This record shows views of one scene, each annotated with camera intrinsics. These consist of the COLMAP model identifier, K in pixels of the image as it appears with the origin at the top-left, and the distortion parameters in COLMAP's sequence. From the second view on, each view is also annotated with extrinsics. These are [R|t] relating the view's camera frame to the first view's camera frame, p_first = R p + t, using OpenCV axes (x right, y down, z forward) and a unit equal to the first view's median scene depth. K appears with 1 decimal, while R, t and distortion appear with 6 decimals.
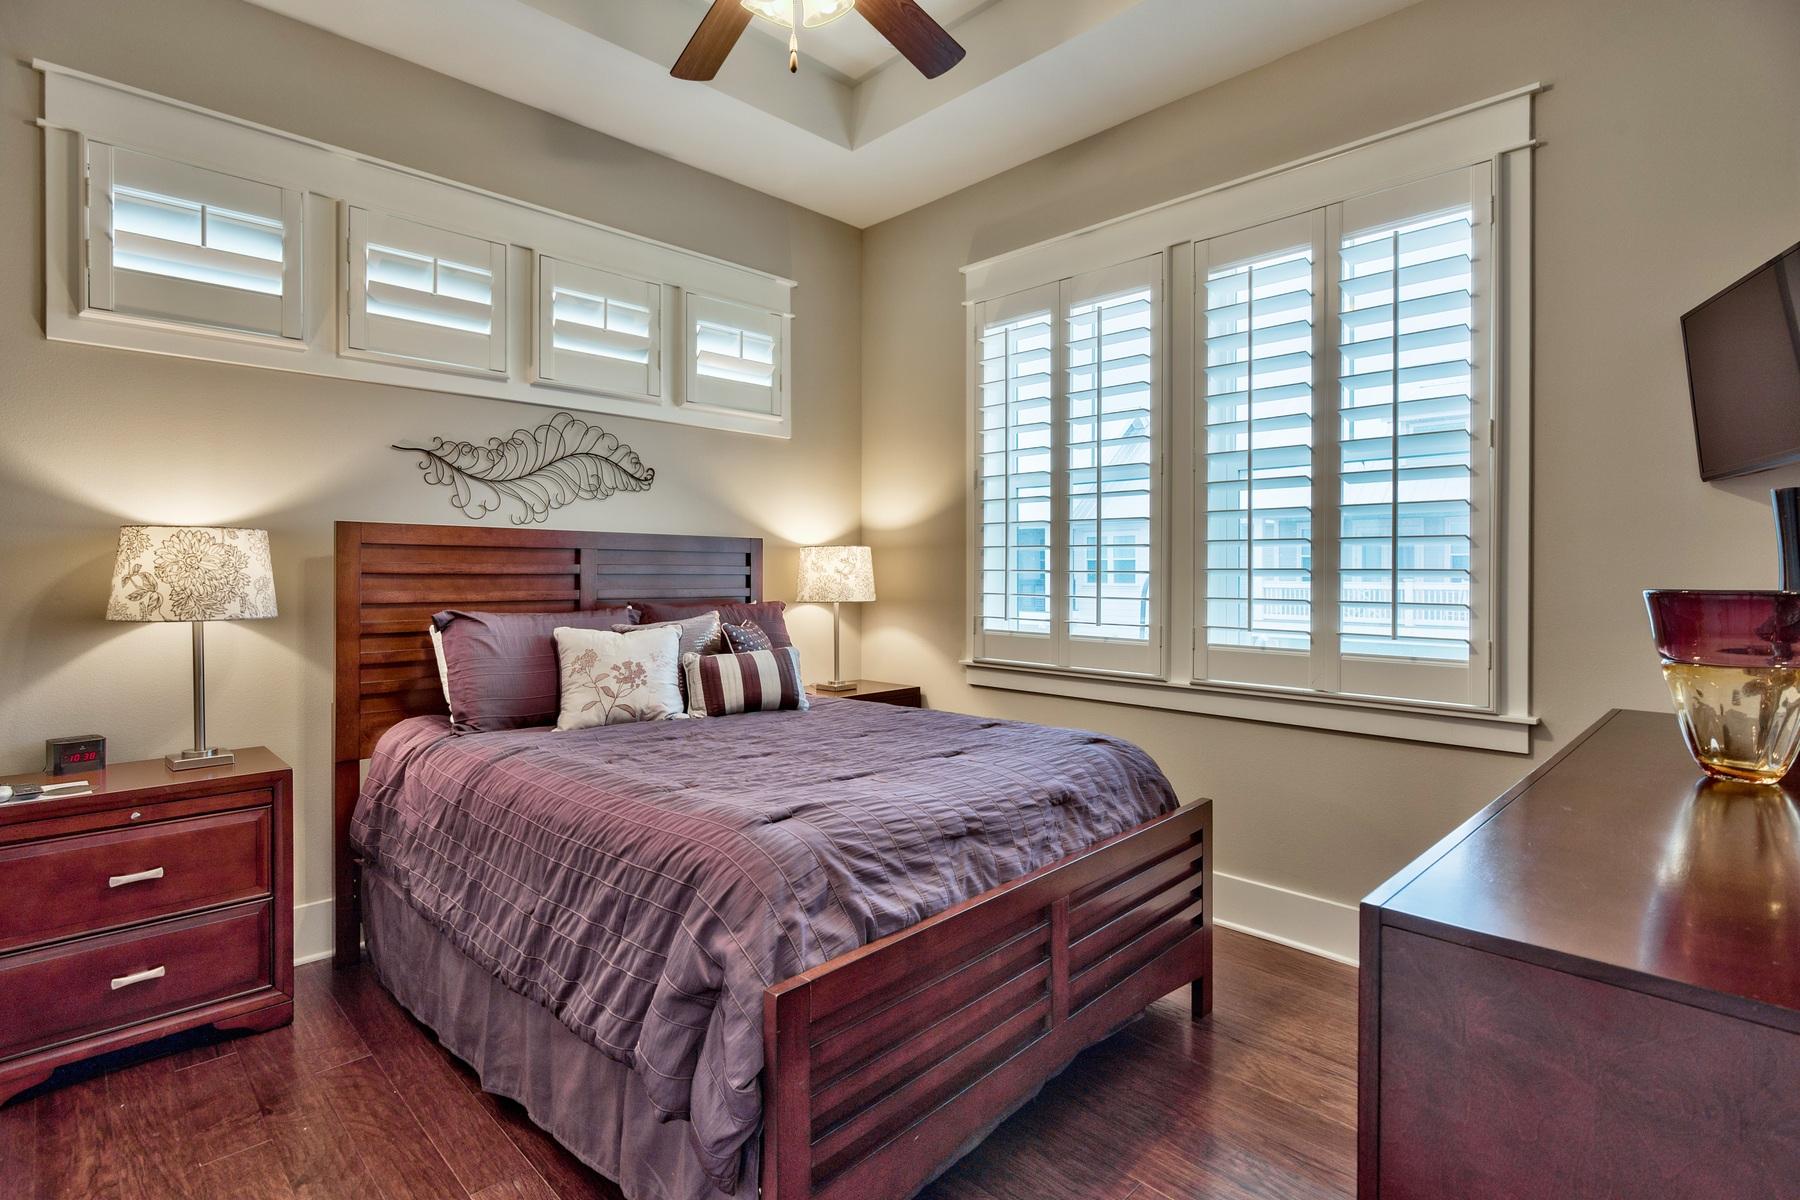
lens RADIAL K [[884.7, 0, 941.8], [0, 884.7, 570.3], [0, 0, 1]] dist [0.002456, -0.003227]
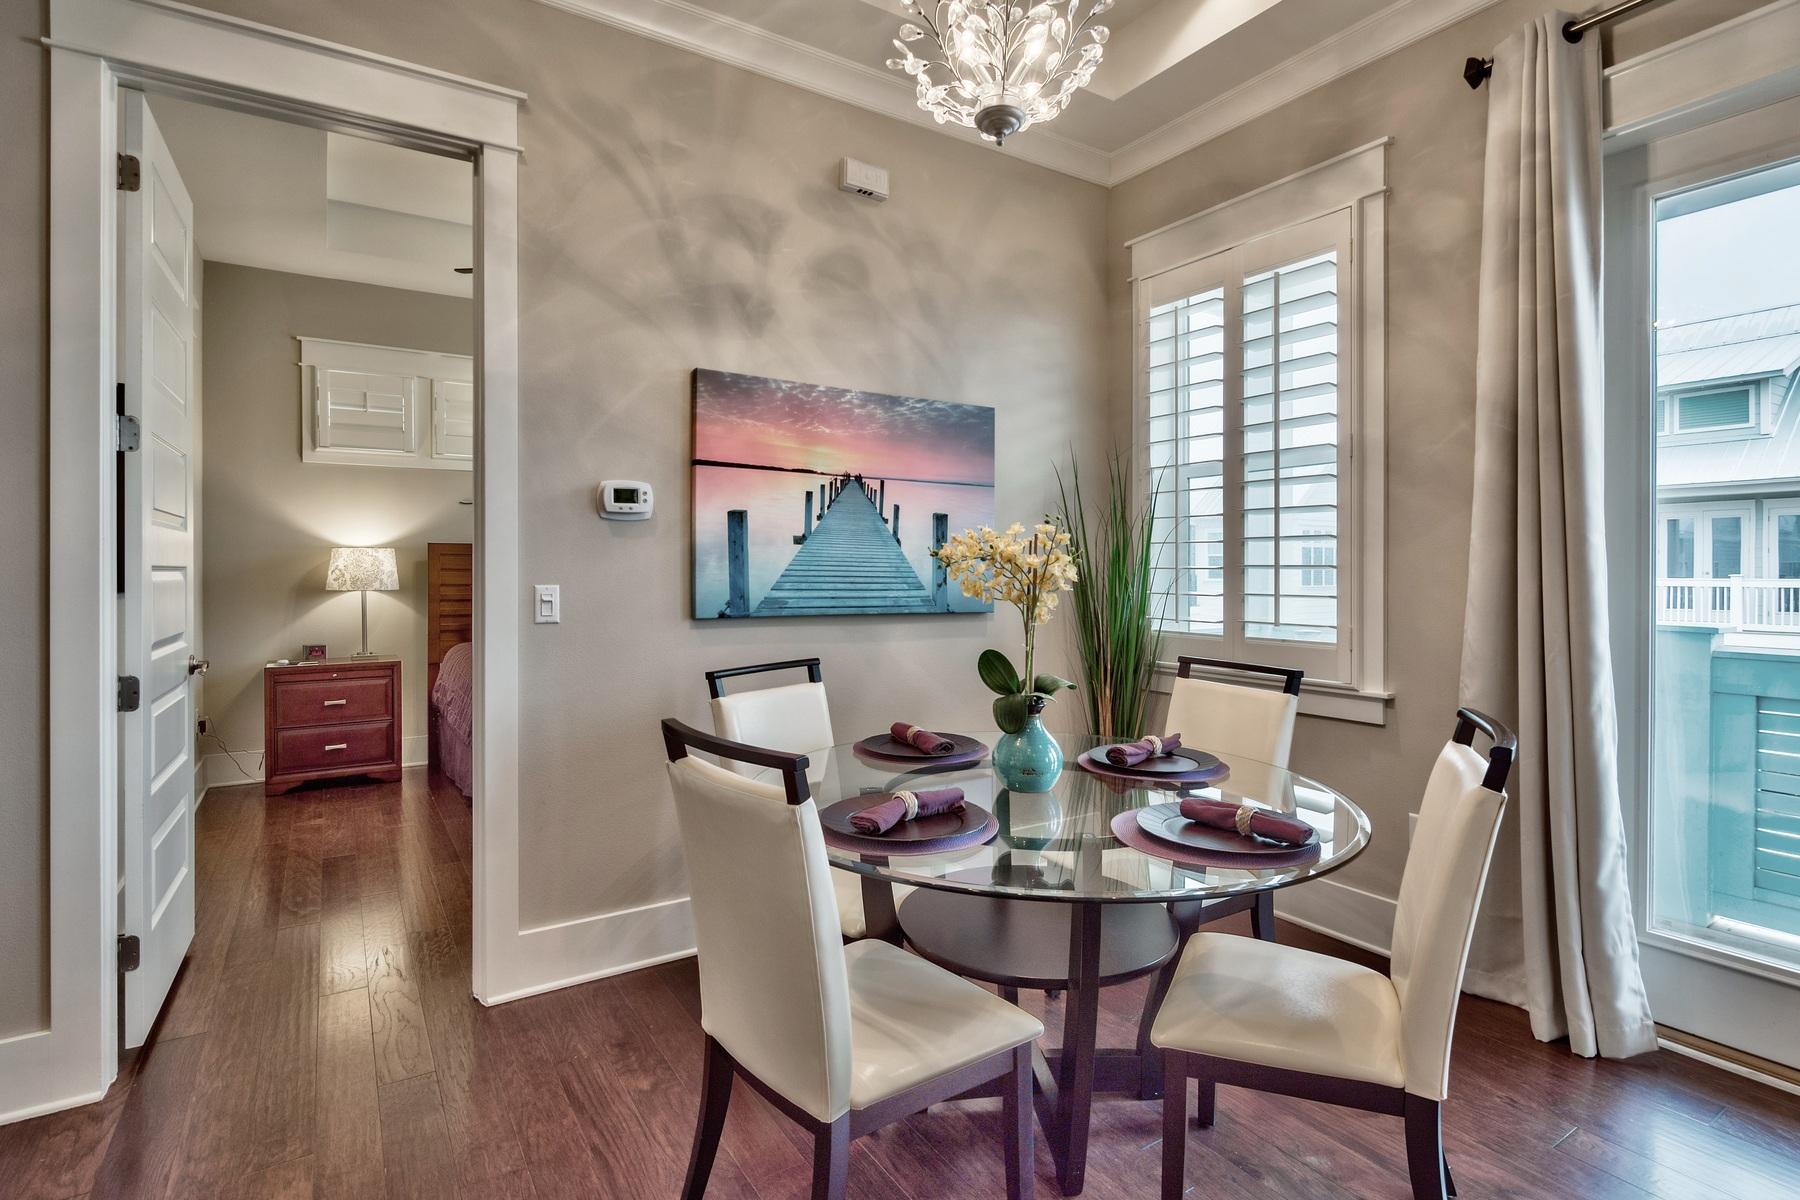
lens RADIAL K [[884.7, 0, 866.1], [0, 884.7, 572.7], [0, 0, 1]] dist [0.002456, -0.003227]
pose [[0.967899, 0.002795, -0.251325, 0.284088], [-0.000130, 0.999944, 0.010620, -0.003162], [0.251341, -0.010247, 0.967844, -0.247798]]
